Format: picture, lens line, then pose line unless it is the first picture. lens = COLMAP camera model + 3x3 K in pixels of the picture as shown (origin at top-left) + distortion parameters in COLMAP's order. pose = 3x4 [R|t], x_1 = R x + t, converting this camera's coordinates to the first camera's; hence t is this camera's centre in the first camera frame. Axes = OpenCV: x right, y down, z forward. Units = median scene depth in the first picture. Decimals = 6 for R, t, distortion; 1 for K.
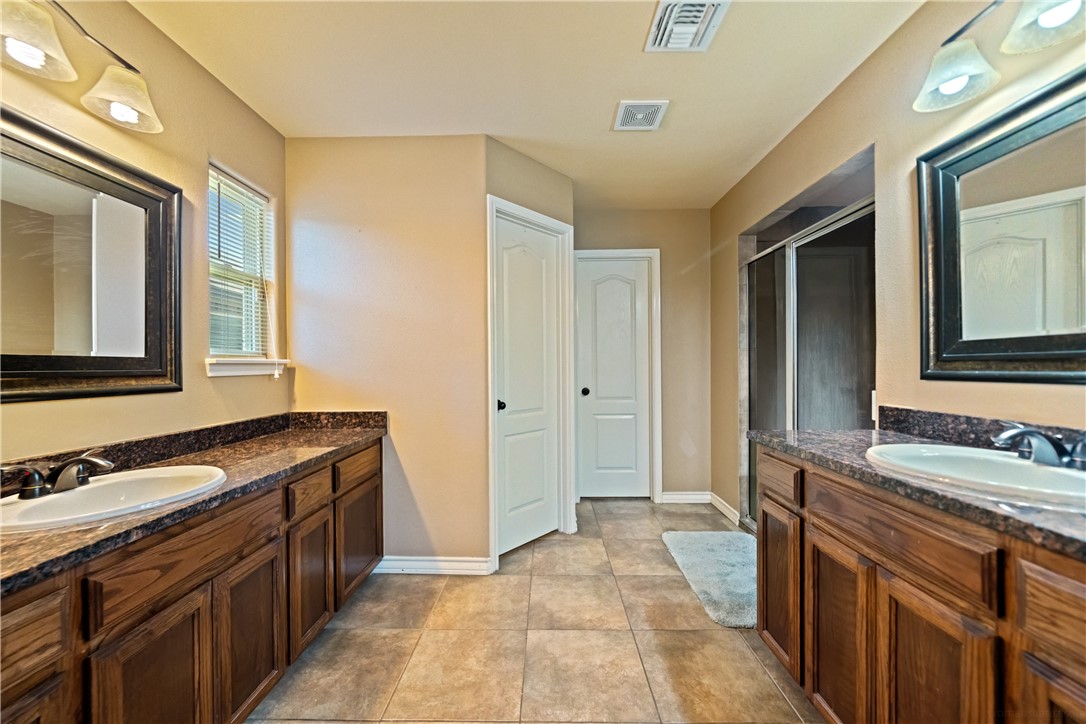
lens RADIAL K [[398.1, 0, 540.0], [0, 398.1, 364.4], [0, 0, 1]] dist [-0.003633, 0.000809]
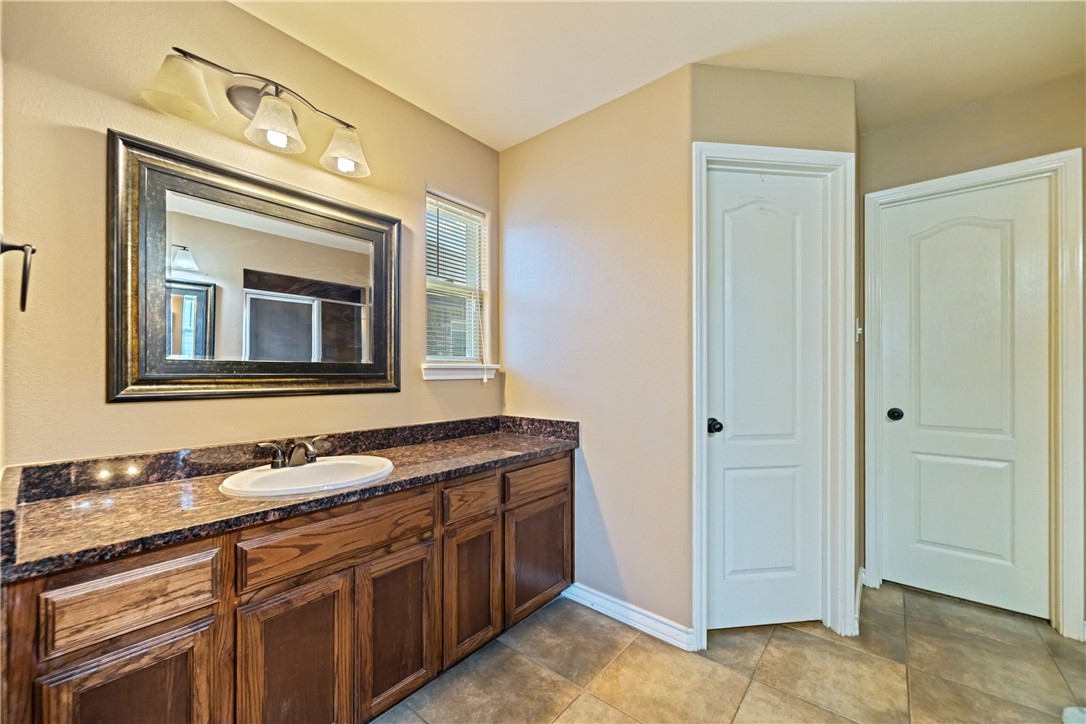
lens RADIAL K [[422.8, 0, 538.0], [0, 422.8, 370.9], [0, 0, 1]] dist [-0.000679, 0.000323]
pose [[0.781889, 0.006668, -0.623382, 0.161582], [-0.004337, 0.999977, 0.005256, -0.002307], [0.623403, -0.001406, 0.781900, 0.230226]]
